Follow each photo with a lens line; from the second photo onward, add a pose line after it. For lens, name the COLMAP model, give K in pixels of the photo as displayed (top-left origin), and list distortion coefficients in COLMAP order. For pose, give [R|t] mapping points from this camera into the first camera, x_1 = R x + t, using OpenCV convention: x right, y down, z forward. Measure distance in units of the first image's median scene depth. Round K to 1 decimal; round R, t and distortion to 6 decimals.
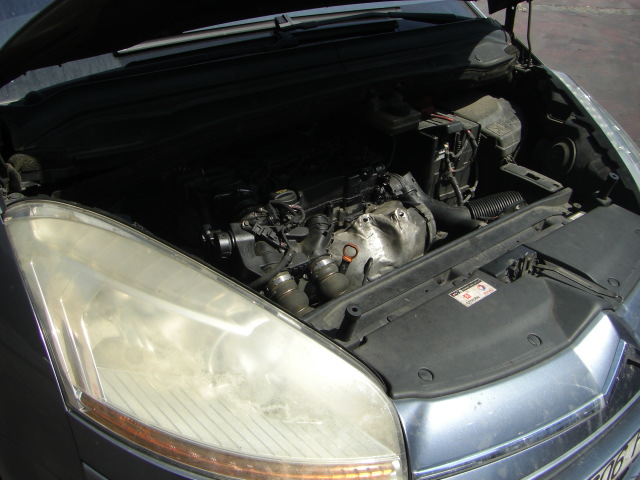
lens RADIAL K [[723.1, 0, 321.6], [0, 723.1, 238.7], [0, 0, 1]] dist [-0.138887, 0.000000]
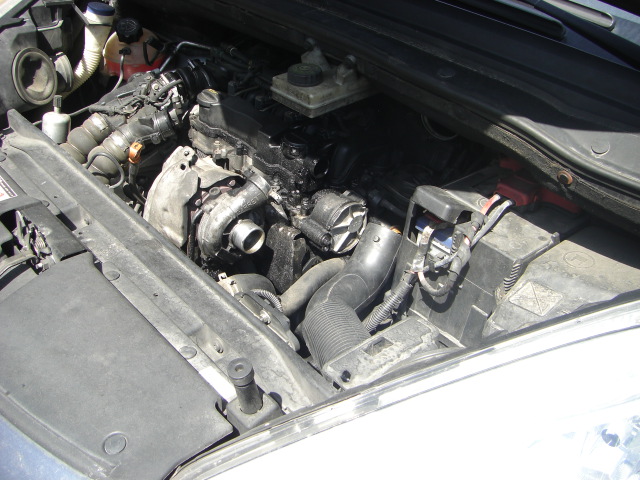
lens RADIAL K [[723.1, 0, 317.5], [0, 723.1, 242.2], [0, 0, 1]] dist [-0.138887, 0.000000]
pose [[-0.023859, 0.489478, -0.871689, 0.768715], [-0.557141, 0.717469, 0.418129, -0.355747], [0.830075, 0.495630, 0.255590, 0.911545]]
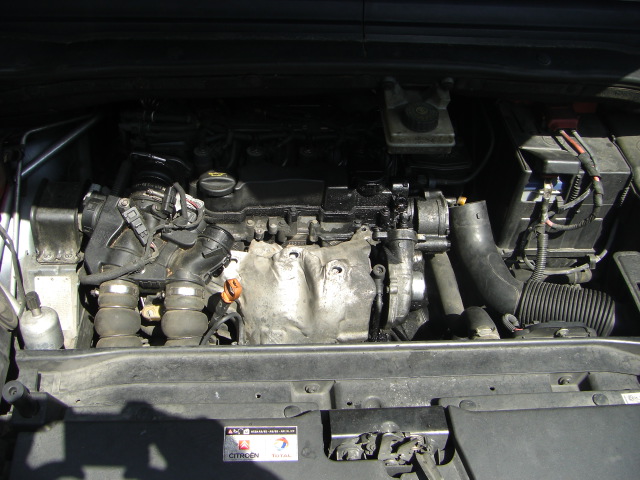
lens RADIAL K [[723.1, 0, 317.7], [0, 723.1, 237.1], [0, 0, 1]] dist [-0.138887, 0.000000]
pose [[0.777676, 0.415804, -0.471517, 0.383474], [-0.311815, 0.906388, 0.285014, -0.237655], [0.545887, -0.074622, 0.834529, 0.401358]]
